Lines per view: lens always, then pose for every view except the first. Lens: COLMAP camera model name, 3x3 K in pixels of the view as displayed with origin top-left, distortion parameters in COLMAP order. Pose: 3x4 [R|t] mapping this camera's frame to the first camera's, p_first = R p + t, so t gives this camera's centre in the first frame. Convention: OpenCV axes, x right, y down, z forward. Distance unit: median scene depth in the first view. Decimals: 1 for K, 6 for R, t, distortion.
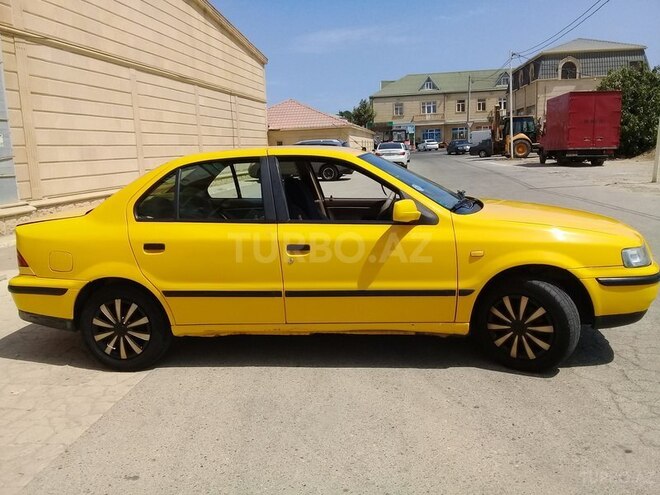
lens RADIAL K [[611.8, 0, 330.0], [0, 611.8, 247.5], [0, 0, 1]] dist [0.084435, -0.168432]
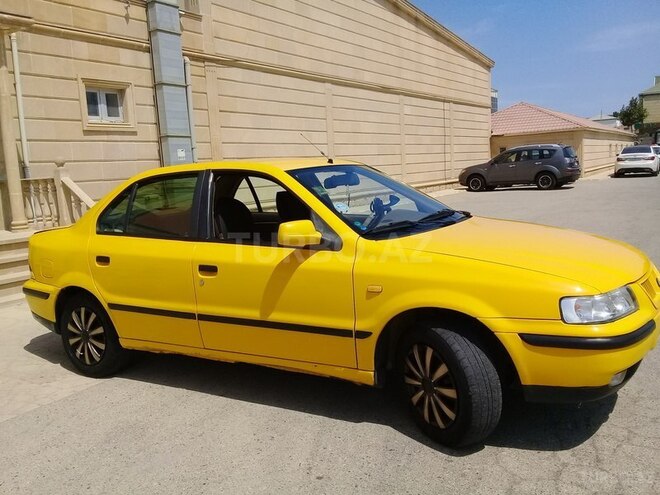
lens RADIAL K [[611.8, 0, 330.0], [0, 611.8, 247.5], [0, 0, 1]] dist [0.084435, -0.168432]
pose [[0.914018, 0.043575, -0.403326, 0.459300], [-0.048312, 0.998831, -0.001570, -0.036483], [0.402787, 0.020921, 0.915055, 0.204870]]
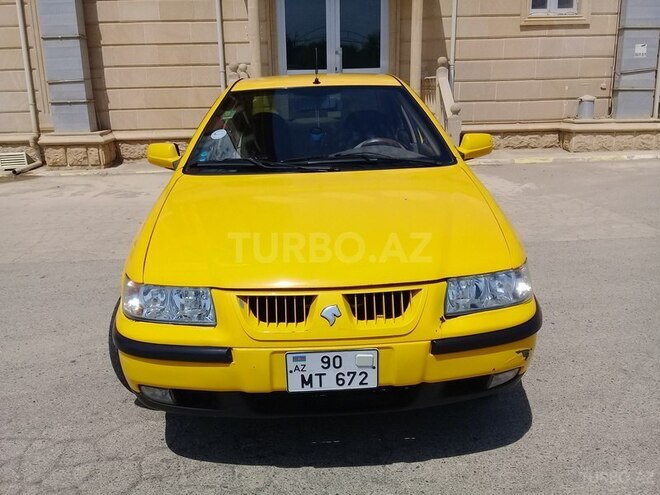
lens RADIAL K [[611.8, 0, 330.0], [0, 611.8, 247.5], [0, 0, 1]] dist [0.084435, -0.168432]
pose [[0.176288, 0.292923, -0.939744, 0.953936], [-0.143321, 0.952160, 0.269907, -0.191132], [0.973849, 0.087104, 0.209836, 0.952944]]
